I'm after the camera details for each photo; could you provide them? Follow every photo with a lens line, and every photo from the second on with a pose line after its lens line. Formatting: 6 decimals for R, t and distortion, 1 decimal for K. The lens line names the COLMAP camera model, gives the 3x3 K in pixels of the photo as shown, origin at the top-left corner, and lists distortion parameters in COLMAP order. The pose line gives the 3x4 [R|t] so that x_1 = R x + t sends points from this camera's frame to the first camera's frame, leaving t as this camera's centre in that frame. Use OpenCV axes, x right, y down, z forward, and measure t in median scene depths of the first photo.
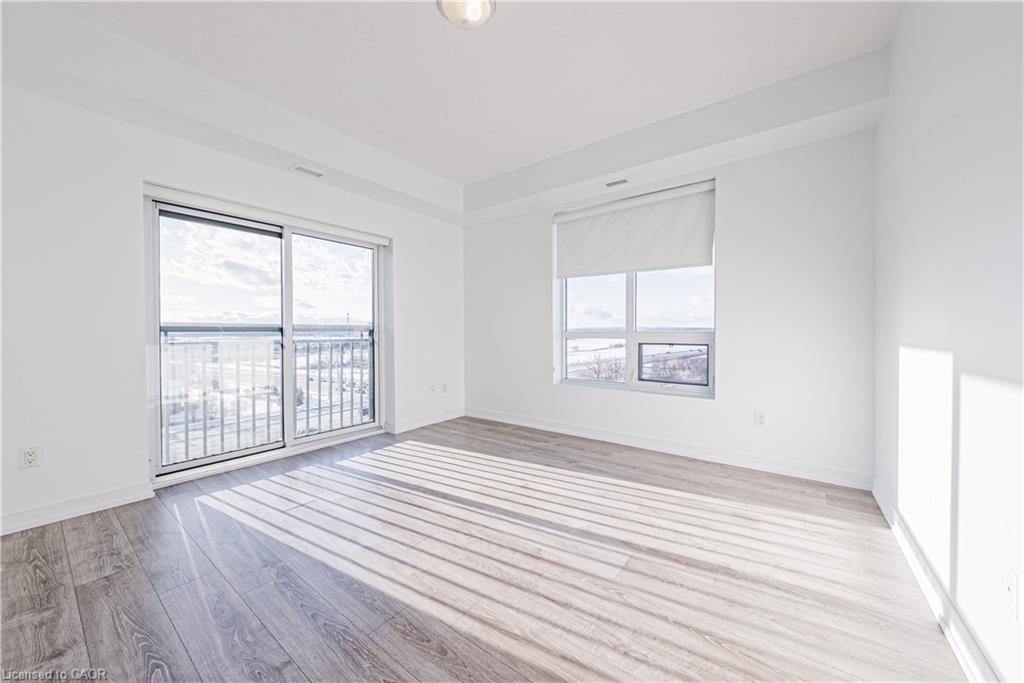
lens RADIAL K [[353.7, 0, 511.4], [0, 353.7, 336.3], [0, 0, 1]] dist [0.002264, -0.000460]
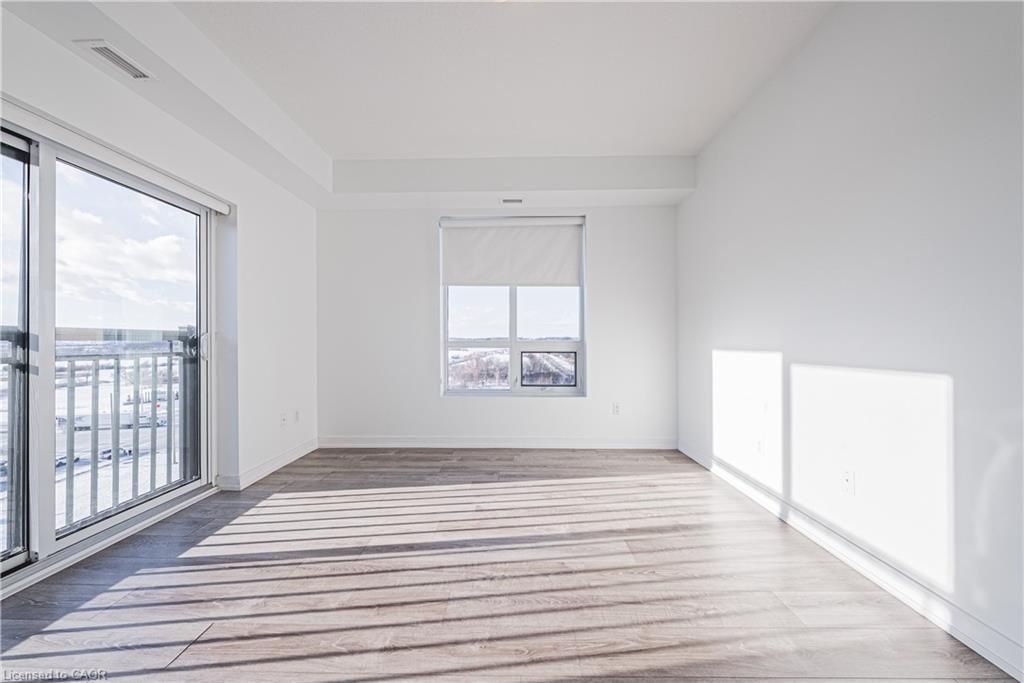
lens RADIAL K [[353.7, 0, 512.8], [0, 353.7, 339.2], [0, 0, 1]] dist [0.002264, -0.000460]
pose [[0.818812, 0.004244, 0.574046, -0.347464], [0.005877, 0.999858, -0.015775, -0.002433], [-0.574031, 0.016290, 0.818671, 0.156441]]
